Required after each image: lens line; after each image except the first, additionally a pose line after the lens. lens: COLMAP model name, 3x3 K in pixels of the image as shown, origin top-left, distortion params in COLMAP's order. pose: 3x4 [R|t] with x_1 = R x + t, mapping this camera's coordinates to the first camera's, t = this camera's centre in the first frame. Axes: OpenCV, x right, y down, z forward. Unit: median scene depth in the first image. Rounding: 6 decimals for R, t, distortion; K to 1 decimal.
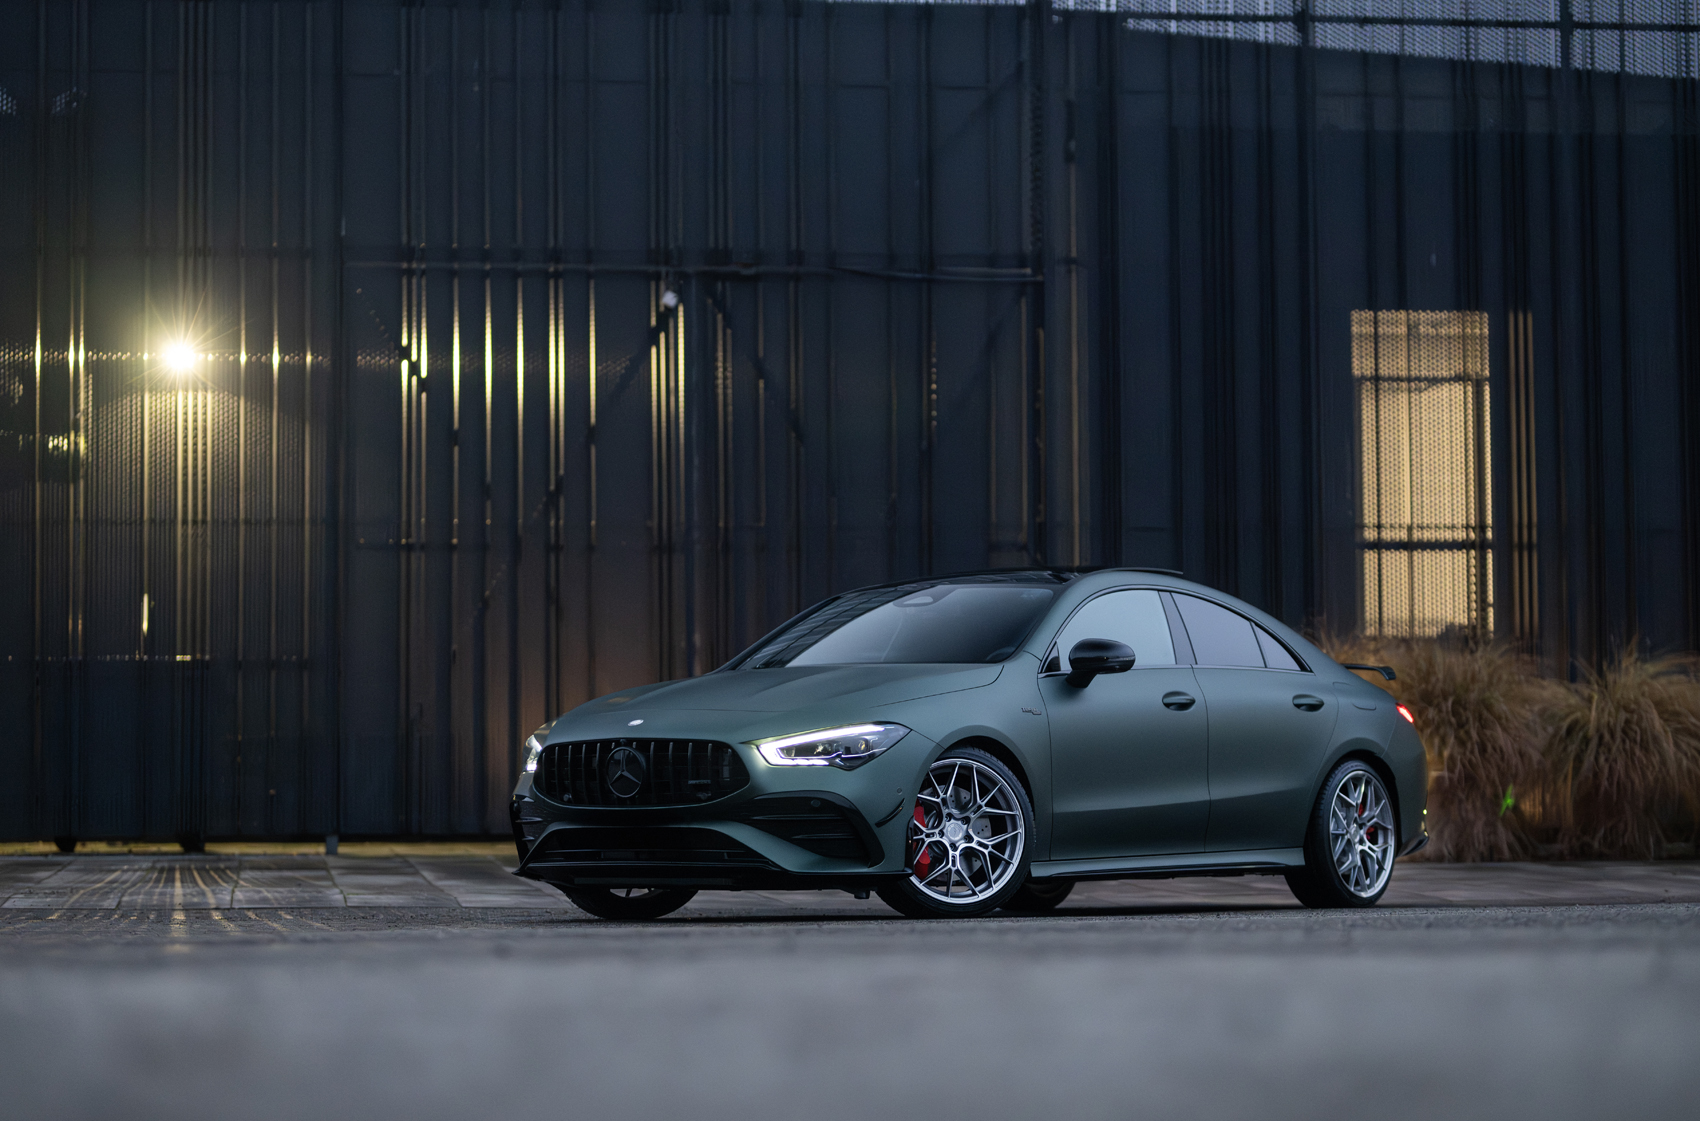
lens RADIAL K [[4180.2, 0, 850.0], [0, 4180.2, 560.5], [0, 0, 1]] dist [0.012247, -0.505271]
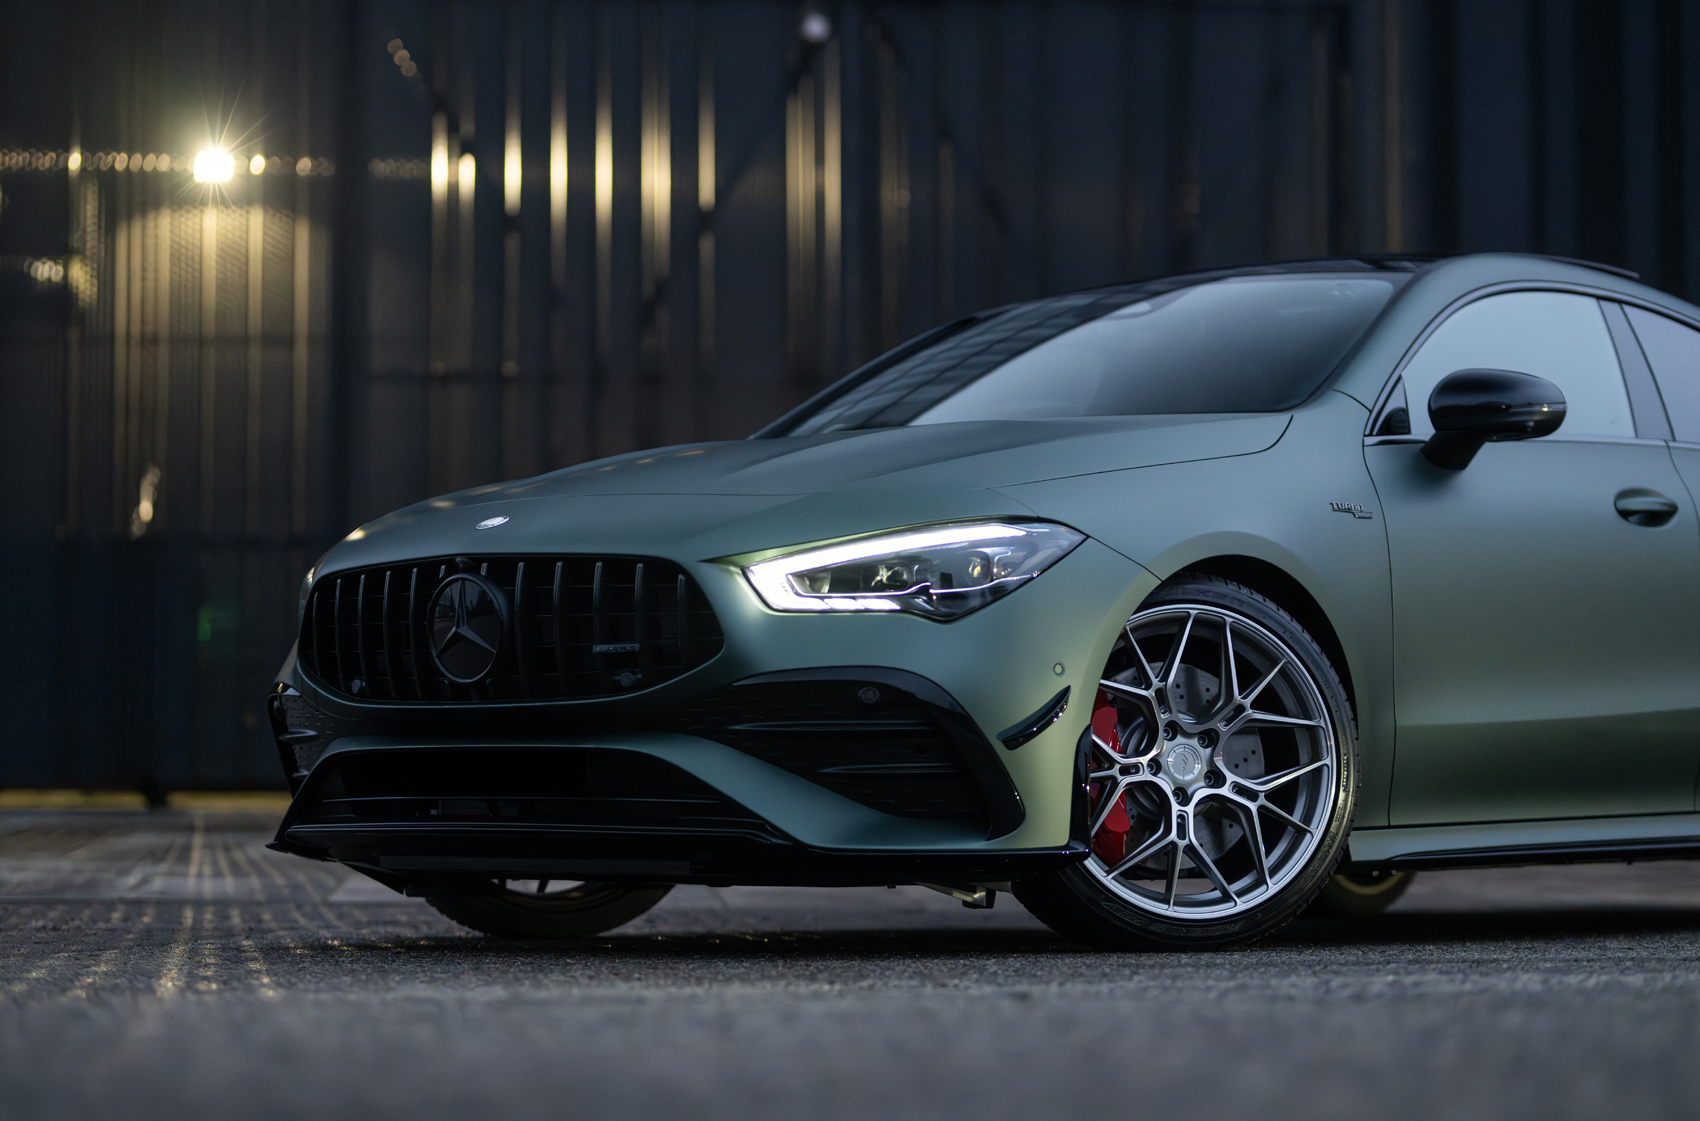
lens RADIAL K [[4180.2, 0, 850.0], [0, 4180.2, 560.5], [0, 0, 1]] dist [0.012247, -0.505271]
pose [[0.997663, 0.002419, -0.068278, 0.019706], [-0.001842, 0.999962, 0.008515, 0.038797], [0.068296, -0.008370, 0.997630, 0.538721]]
